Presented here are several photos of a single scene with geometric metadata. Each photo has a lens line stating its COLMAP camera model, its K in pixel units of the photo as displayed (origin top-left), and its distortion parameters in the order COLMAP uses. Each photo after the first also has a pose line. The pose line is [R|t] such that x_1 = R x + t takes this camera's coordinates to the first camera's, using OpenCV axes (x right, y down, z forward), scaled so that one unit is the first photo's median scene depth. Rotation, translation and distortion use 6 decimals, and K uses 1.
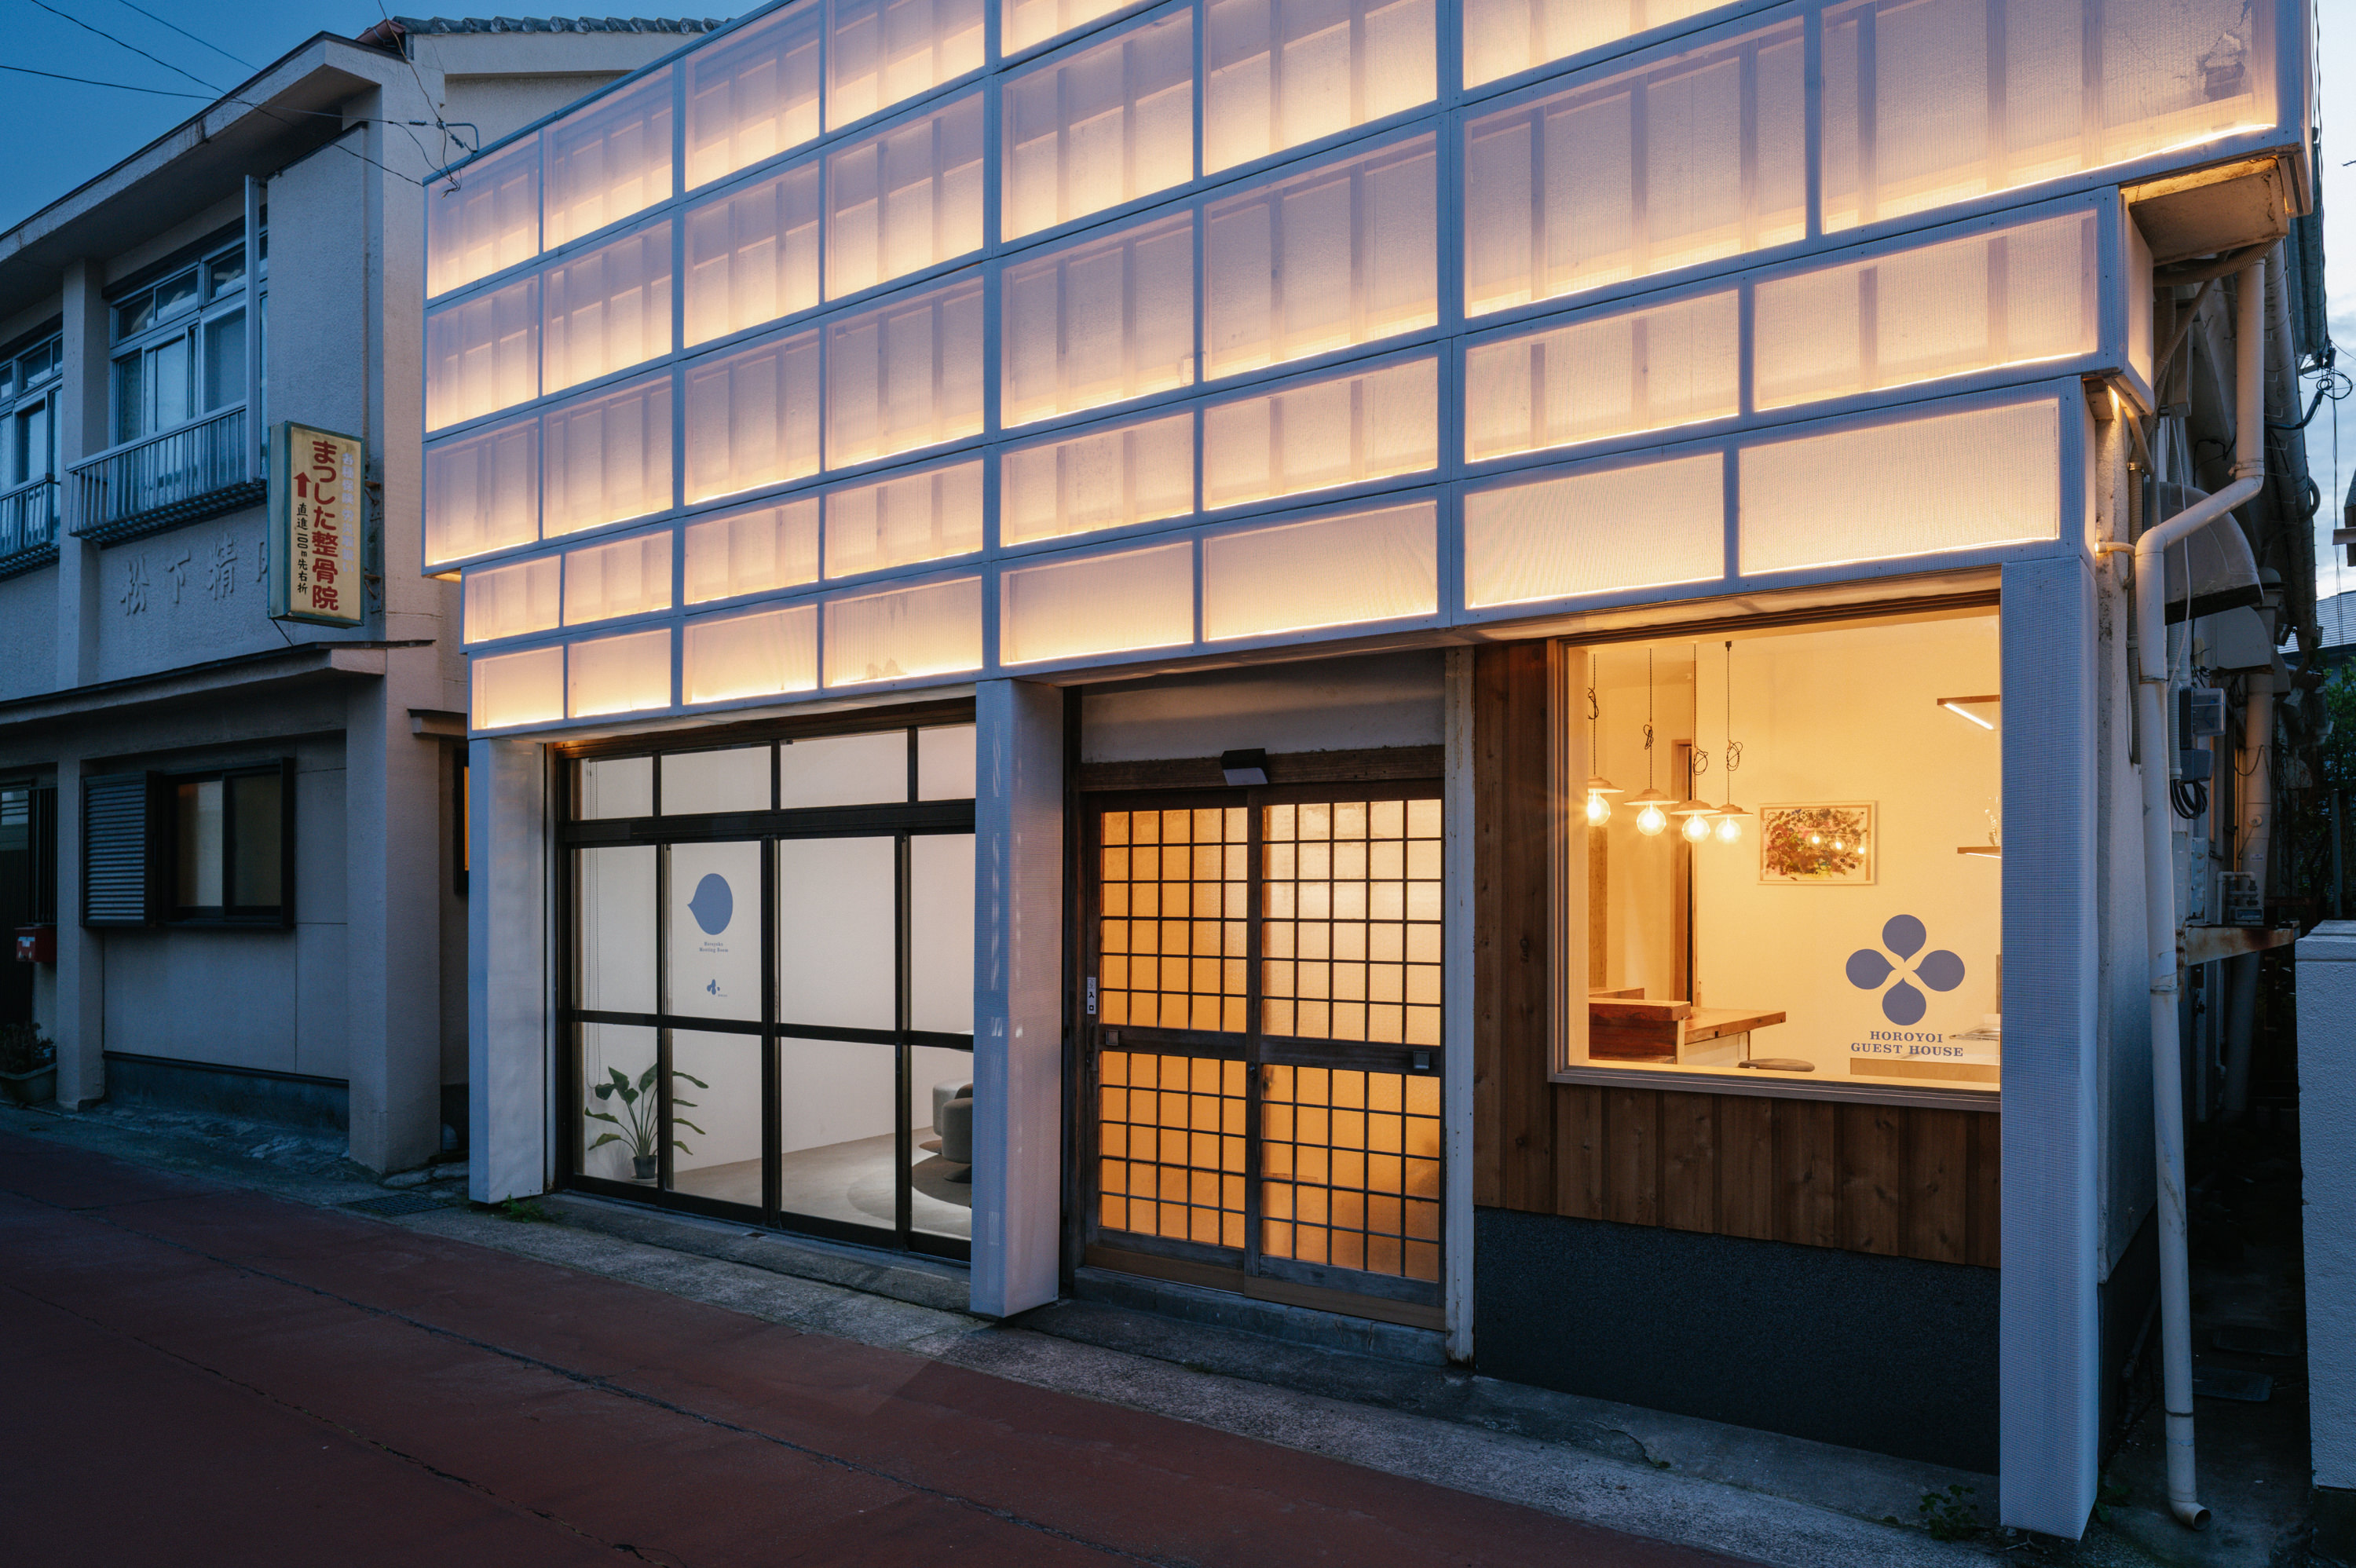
lens RADIAL K [[1580.2, 0, 1179.4], [0, 1580.2, 928.8], [0, 0, 1]] dist [-0.006186, 0.002979]
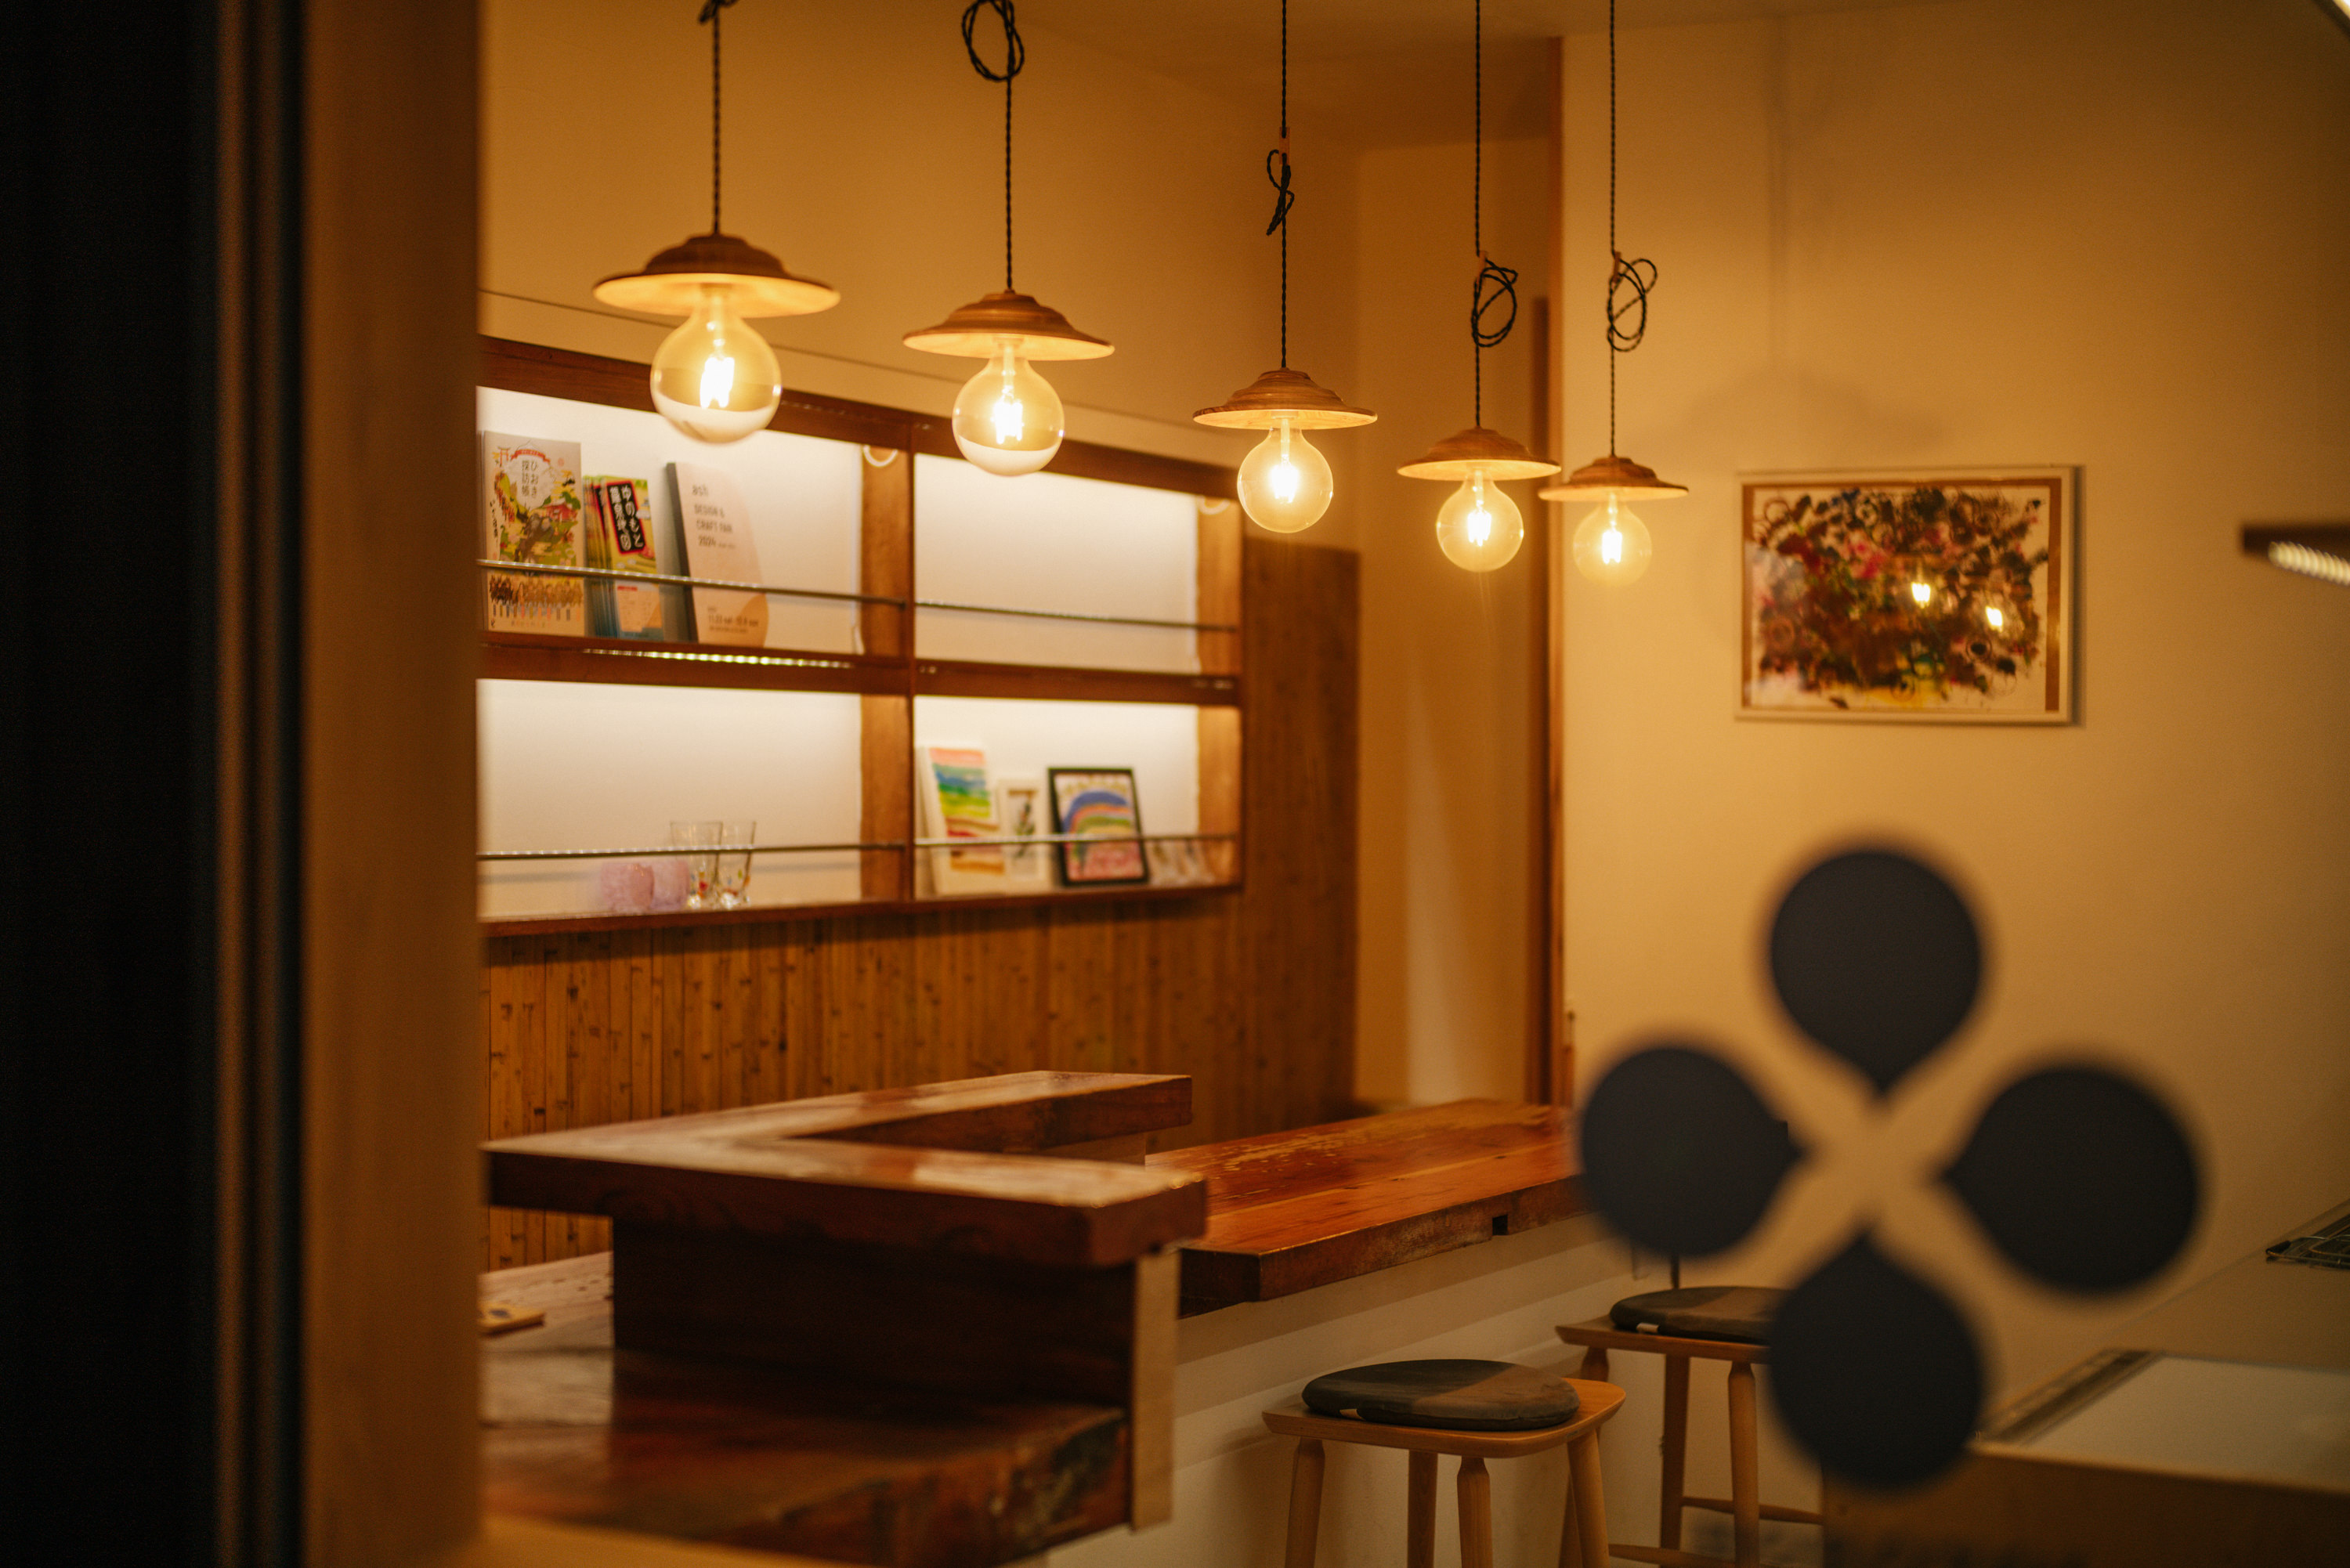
lens RADIAL K [[3473.3, 0, 1175.0], [0, 3473.3, 784.0], [0, 0, 1]] dist [0.002487, -0.000230]
pose [[0.991504, 0.014495, 0.129269, 0.197844], [-0.013179, 0.999852, -0.011034, -0.006313], [-0.129410, 0.009237, 0.991548, 0.375930]]
